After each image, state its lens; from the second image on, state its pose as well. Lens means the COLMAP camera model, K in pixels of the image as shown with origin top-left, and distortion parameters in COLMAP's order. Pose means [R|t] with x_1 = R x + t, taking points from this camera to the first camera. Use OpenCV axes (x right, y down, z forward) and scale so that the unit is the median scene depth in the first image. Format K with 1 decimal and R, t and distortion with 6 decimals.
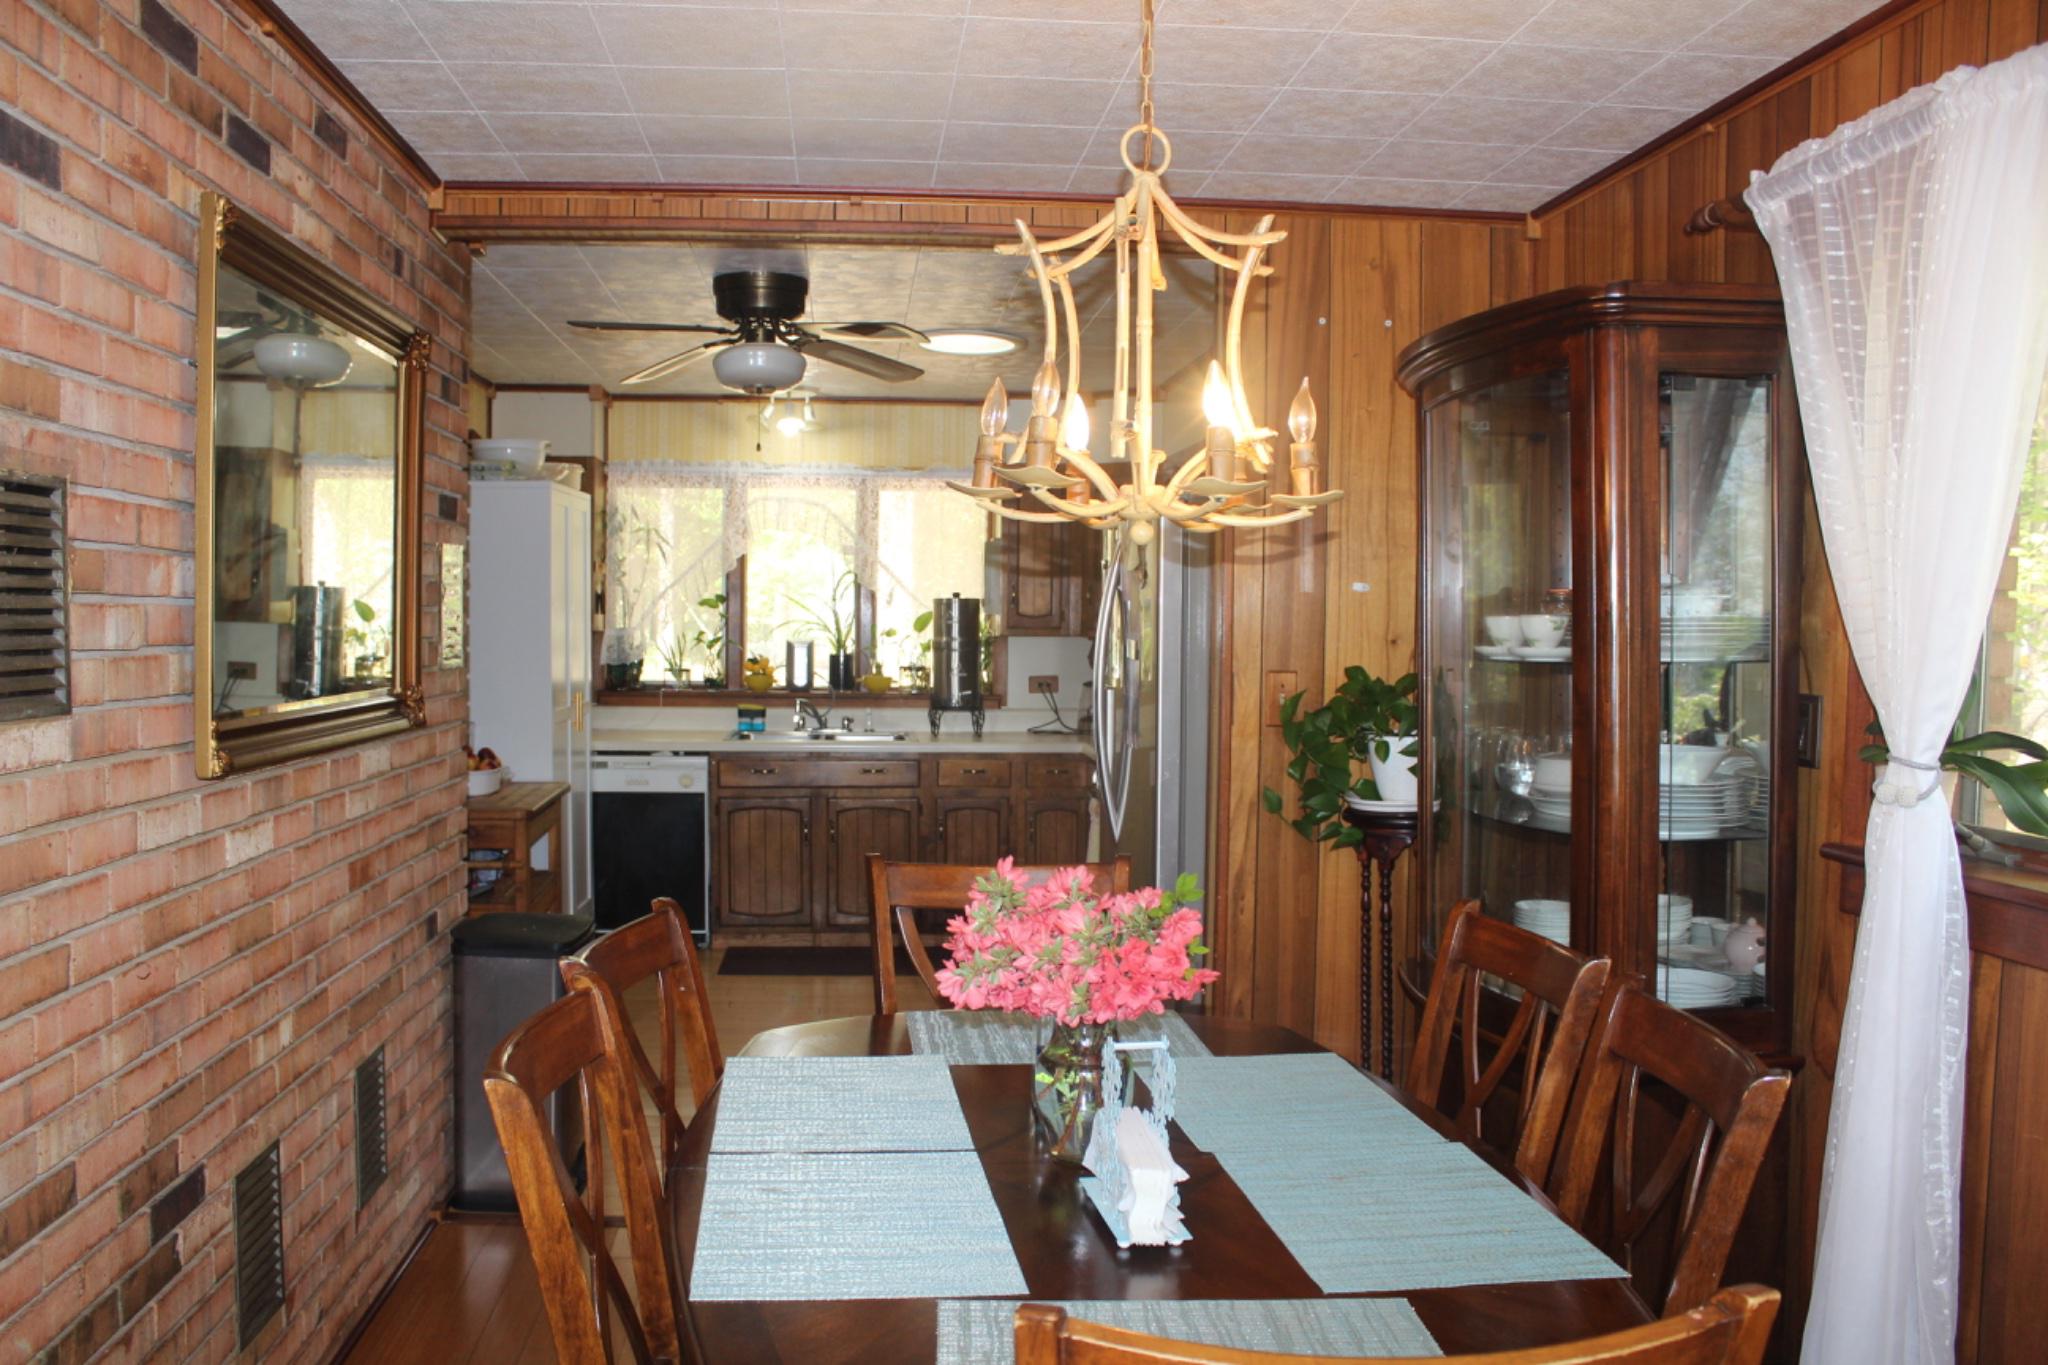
lens RADIAL K [[1760.2, 0, 1023.0], [0, 1760.2, 678.7], [0, 0, 1]] dist [-0.080282, 0.008826]
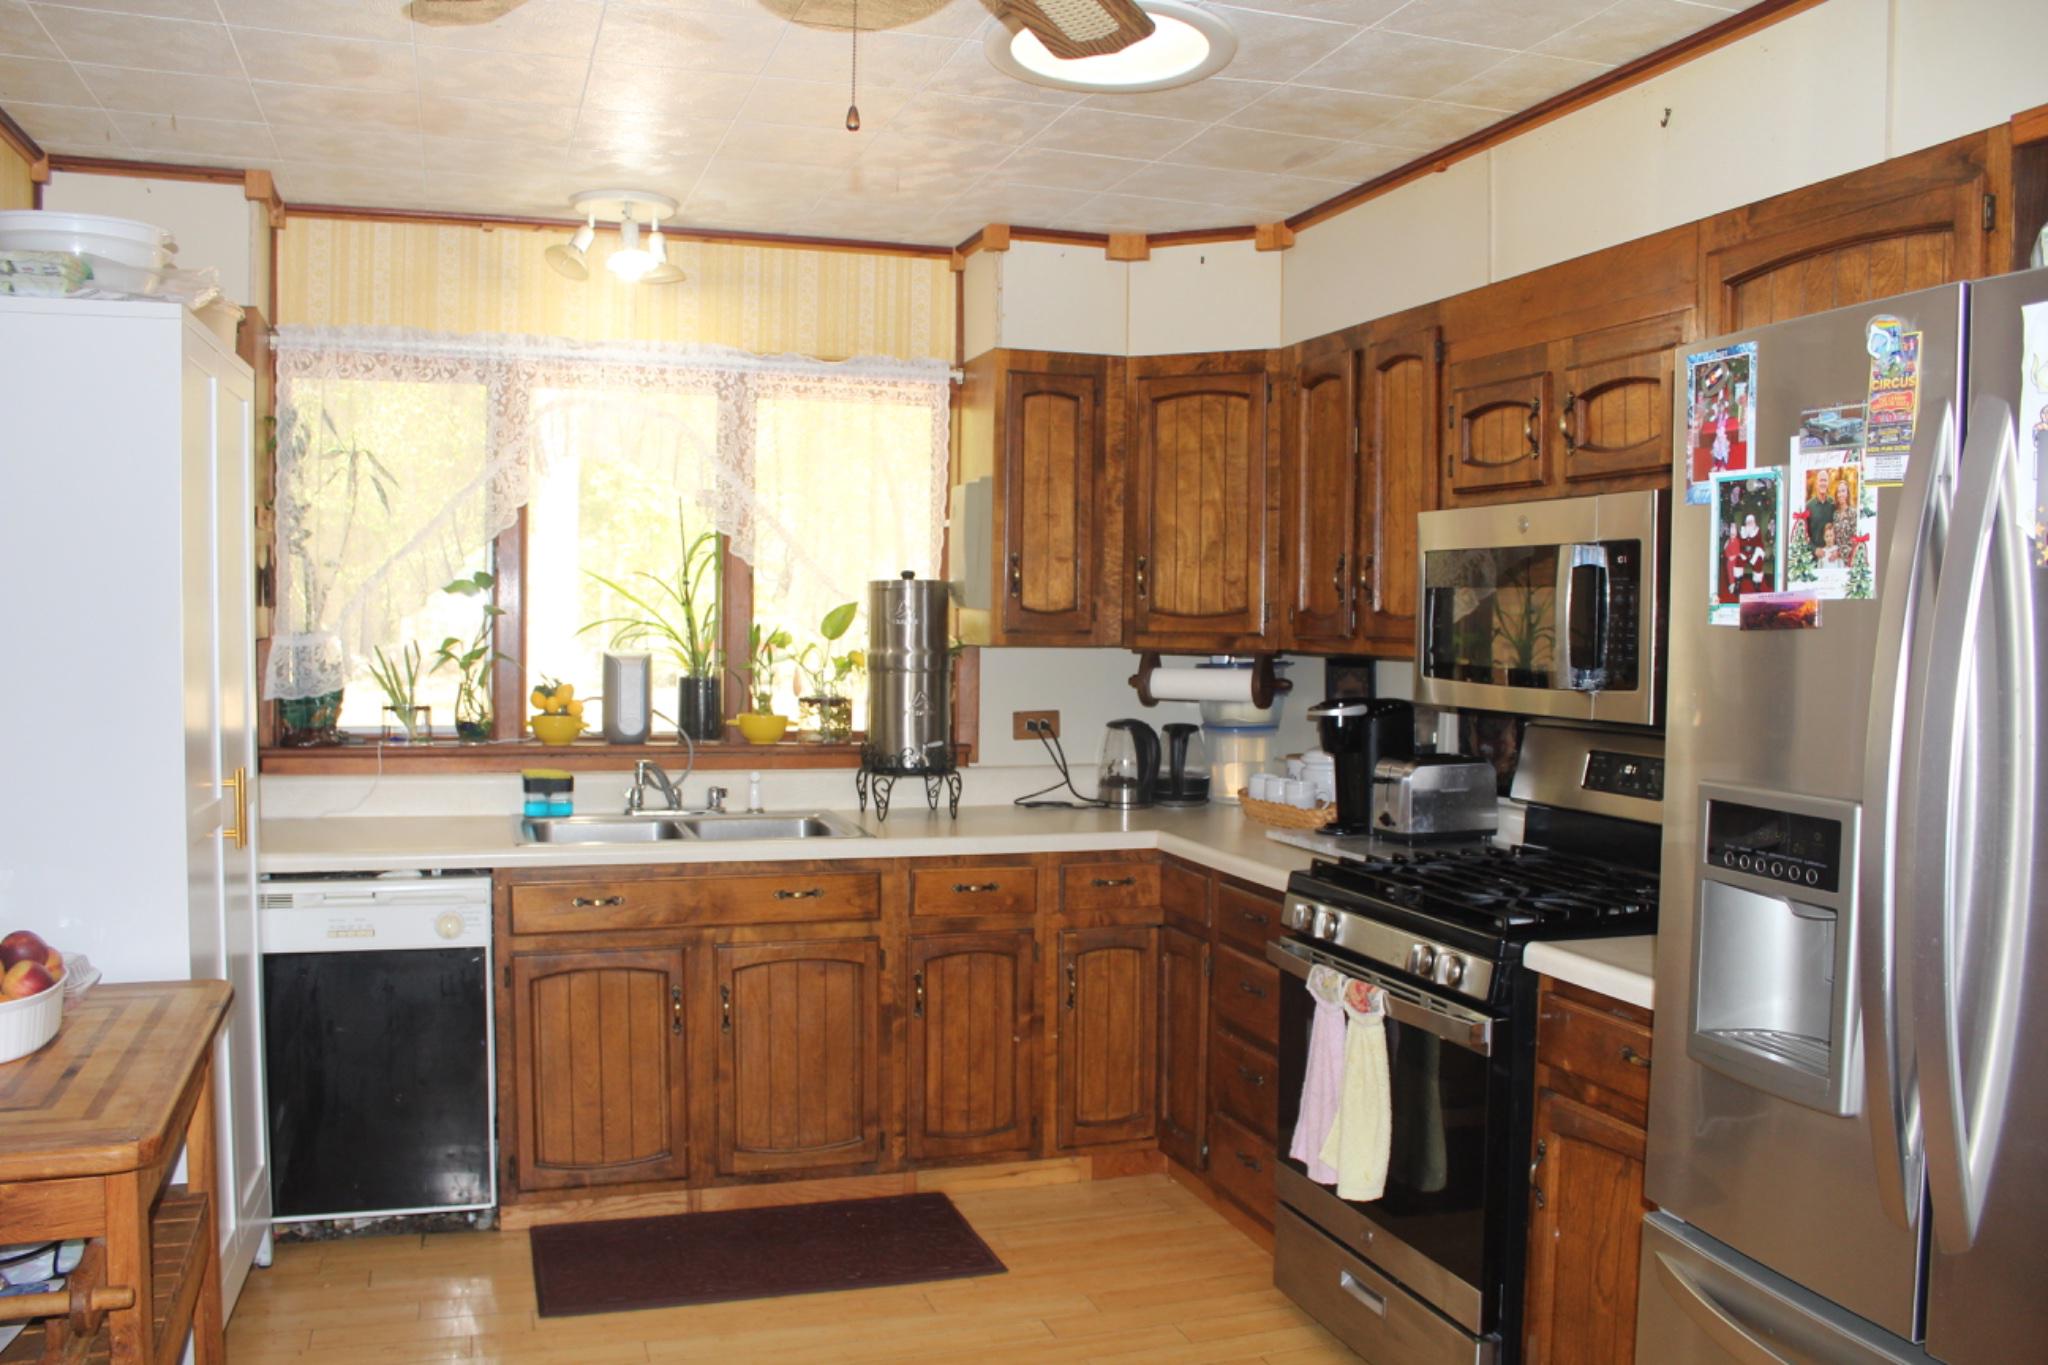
lens RADIAL K [[1760.2, 0, 1022.6], [0, 1760.2, 683.9], [0, 0, 1]] dist [-0.080282, 0.008826]
pose [[0.975601, -0.006587, 0.219451, -0.128411], [0.004169, 0.999925, 0.011481, -0.018247], [-0.219511, -0.010286, 0.975556, 0.420232]]
